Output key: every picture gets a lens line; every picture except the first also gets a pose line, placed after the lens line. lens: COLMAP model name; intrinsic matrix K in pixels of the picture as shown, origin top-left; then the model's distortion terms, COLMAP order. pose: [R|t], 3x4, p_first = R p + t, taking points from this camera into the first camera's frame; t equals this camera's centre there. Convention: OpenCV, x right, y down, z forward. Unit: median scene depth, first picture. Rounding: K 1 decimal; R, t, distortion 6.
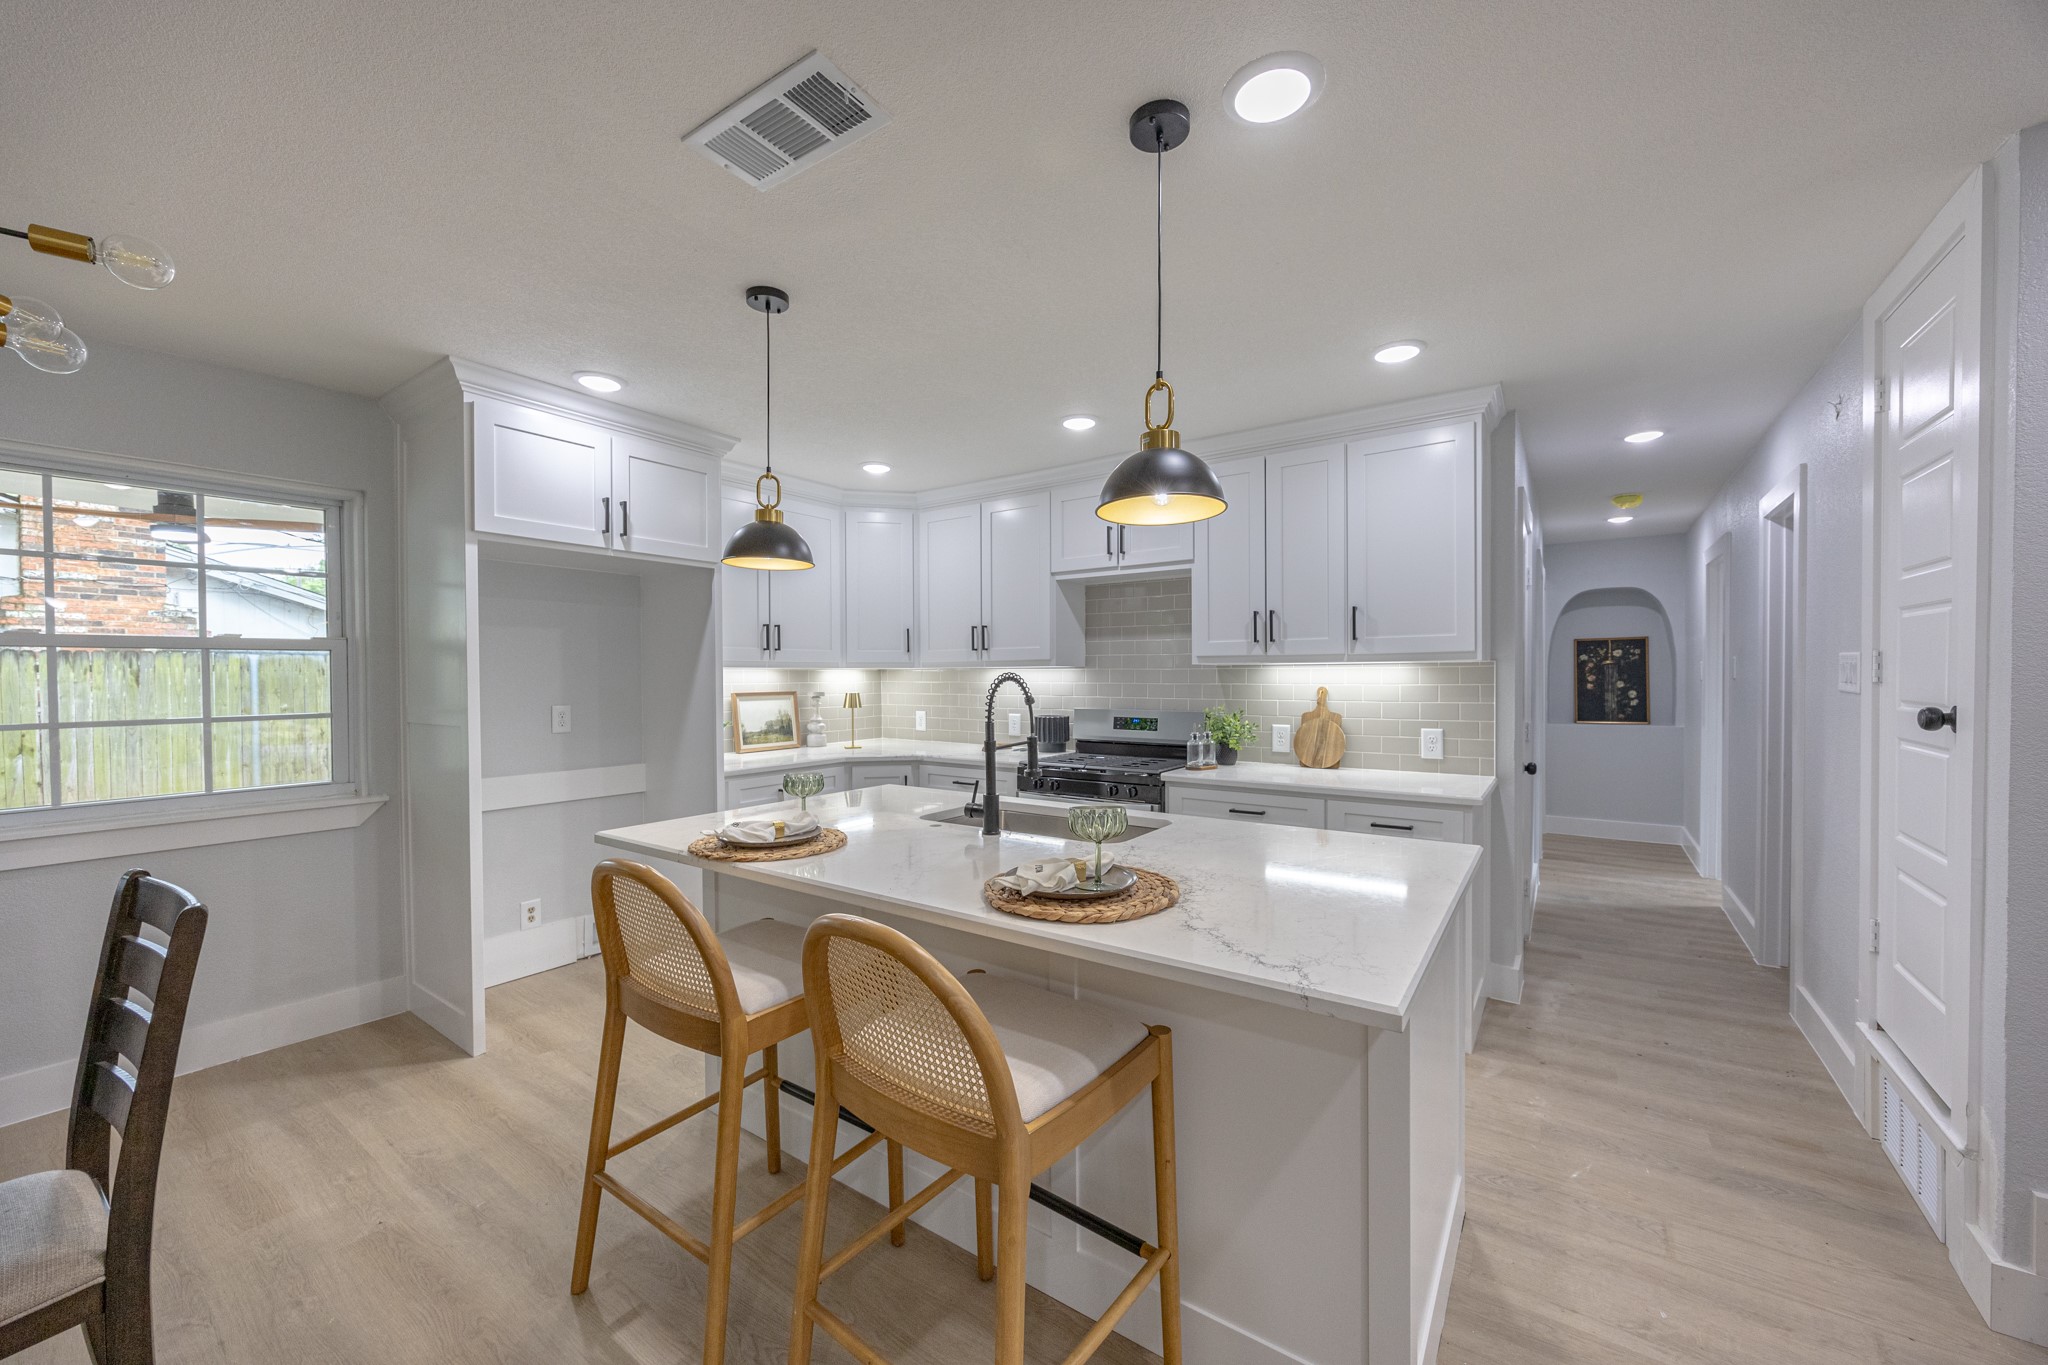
lens RADIAL K [[801.7, 0, 1049.2], [0, 801.7, 687.6], [0, 0, 1]] dist [-0.000990, -0.000497]
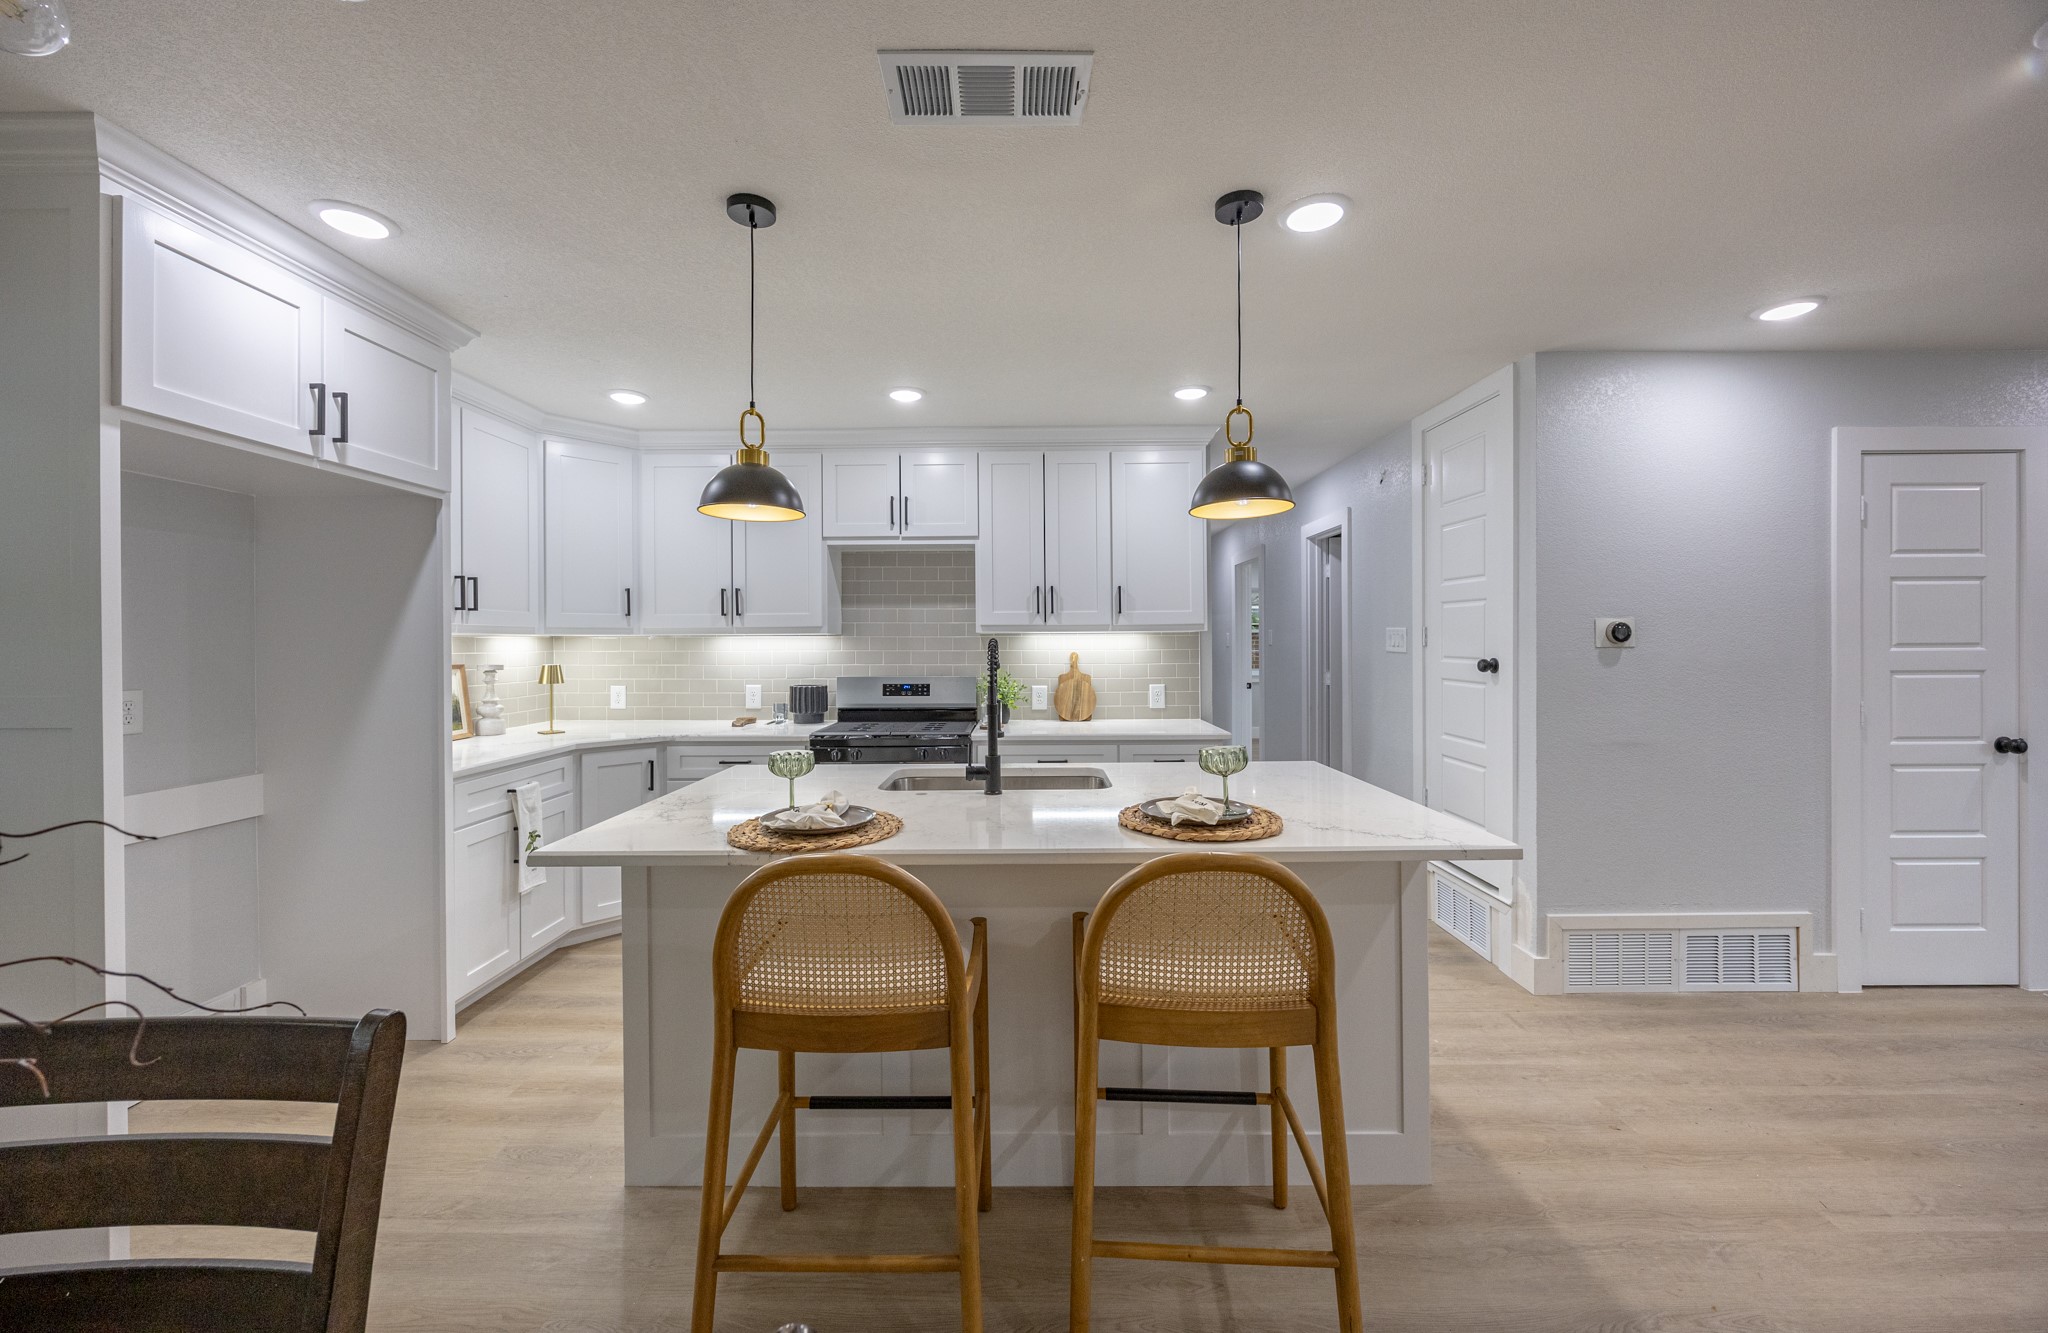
lens RADIAL K [[802.9, 0, 1023.2], [0, 802.9, 644.8], [0, 0, 1]] dist [-0.002711, 0.000286]
pose [[0.812851, -0.001871, 0.582469, -0.416424], [0.011028, 0.999865, -0.012178, 0.001565], [-0.582367, 0.016322, 0.812762, 0.084193]]
